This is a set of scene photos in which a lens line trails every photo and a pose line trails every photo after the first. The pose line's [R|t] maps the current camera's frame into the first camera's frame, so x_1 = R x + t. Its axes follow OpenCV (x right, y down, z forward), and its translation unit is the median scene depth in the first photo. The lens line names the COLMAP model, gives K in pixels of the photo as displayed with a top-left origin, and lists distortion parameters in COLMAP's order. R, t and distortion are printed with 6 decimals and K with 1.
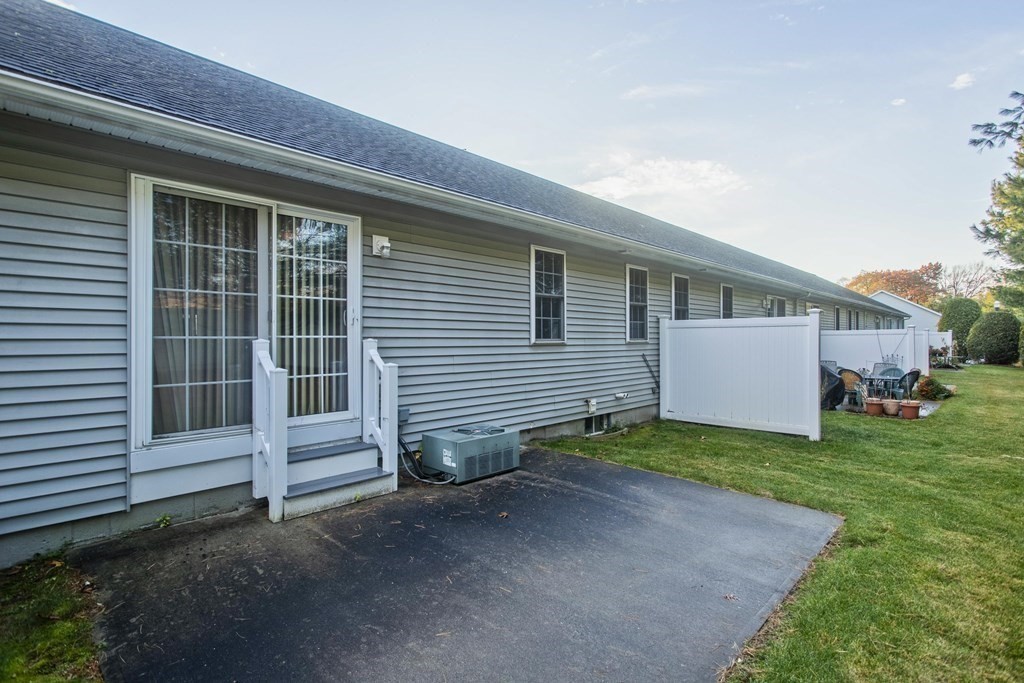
lens RADIAL K [[501.0, 0, 511.8], [0, 501.0, 335.5], [0, 0, 1]] dist [0.005514, 0.001513]
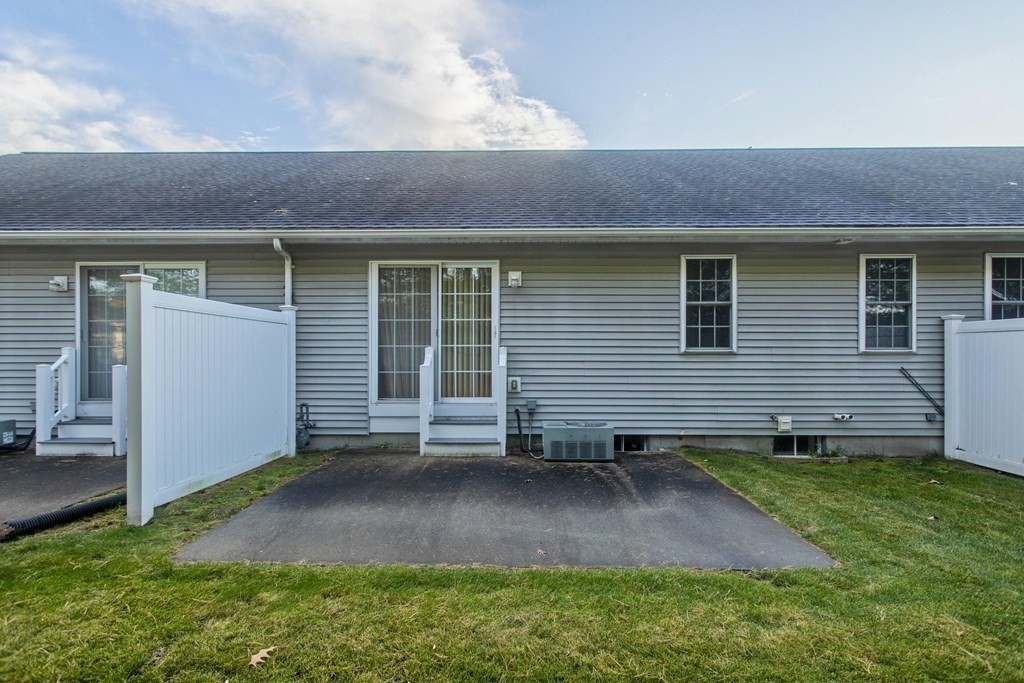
lens RADIAL K [[501.0, 0, 497.8], [0, 501.0, 351.7], [0, 0, 1]] dist [0.005514, 0.001513]
pose [[0.678027, 0.006279, -0.735010, 0.603896], [0.002376, 0.999940, 0.010735, 0.003842], [0.735033, -0.009025, 0.677971, 0.036245]]
